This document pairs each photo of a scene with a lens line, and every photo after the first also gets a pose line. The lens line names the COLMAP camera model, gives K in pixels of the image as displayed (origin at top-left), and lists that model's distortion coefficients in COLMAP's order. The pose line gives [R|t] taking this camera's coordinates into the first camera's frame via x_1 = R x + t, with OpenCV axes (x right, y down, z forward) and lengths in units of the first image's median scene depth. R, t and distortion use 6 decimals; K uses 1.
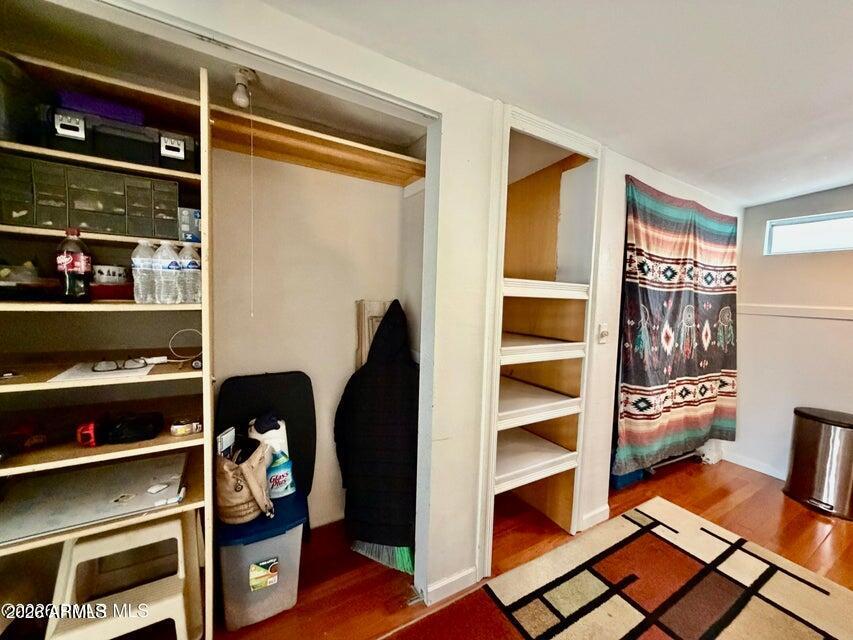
lens RADIAL K [[332.8, 0, 429.5], [0, 332.8, 321.6], [0, 0, 1]] dist [-0.012961, 0.001015]
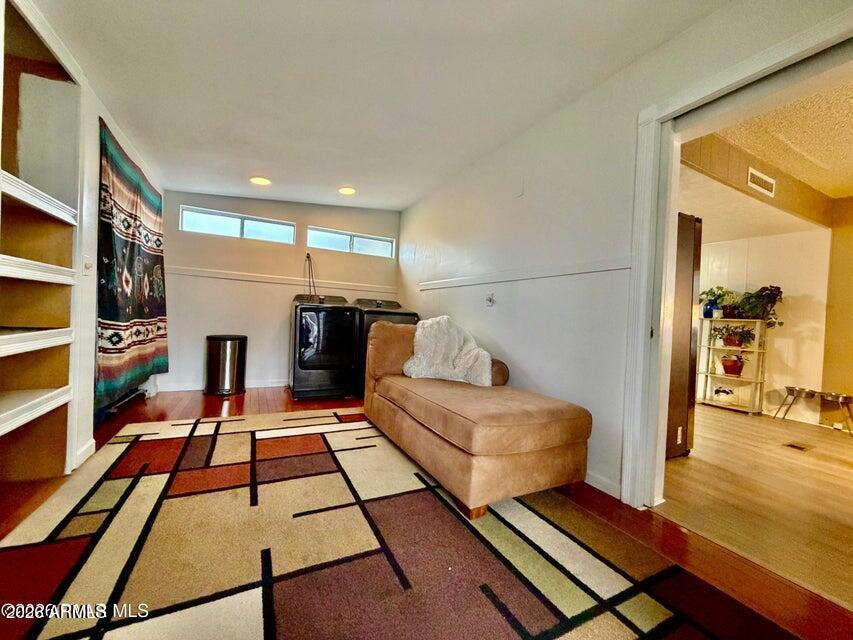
lens RADIAL K [[332.8, 0, 424.4], [0, 332.8, 319.5], [0, 0, 1]] dist [-0.012961, 0.001015]
pose [[0.039984, -0.046345, 0.998125, -0.375674], [0.021367, 0.998735, 0.045518, 0.152152], [-0.998972, 0.019507, 0.040924, -0.058318]]
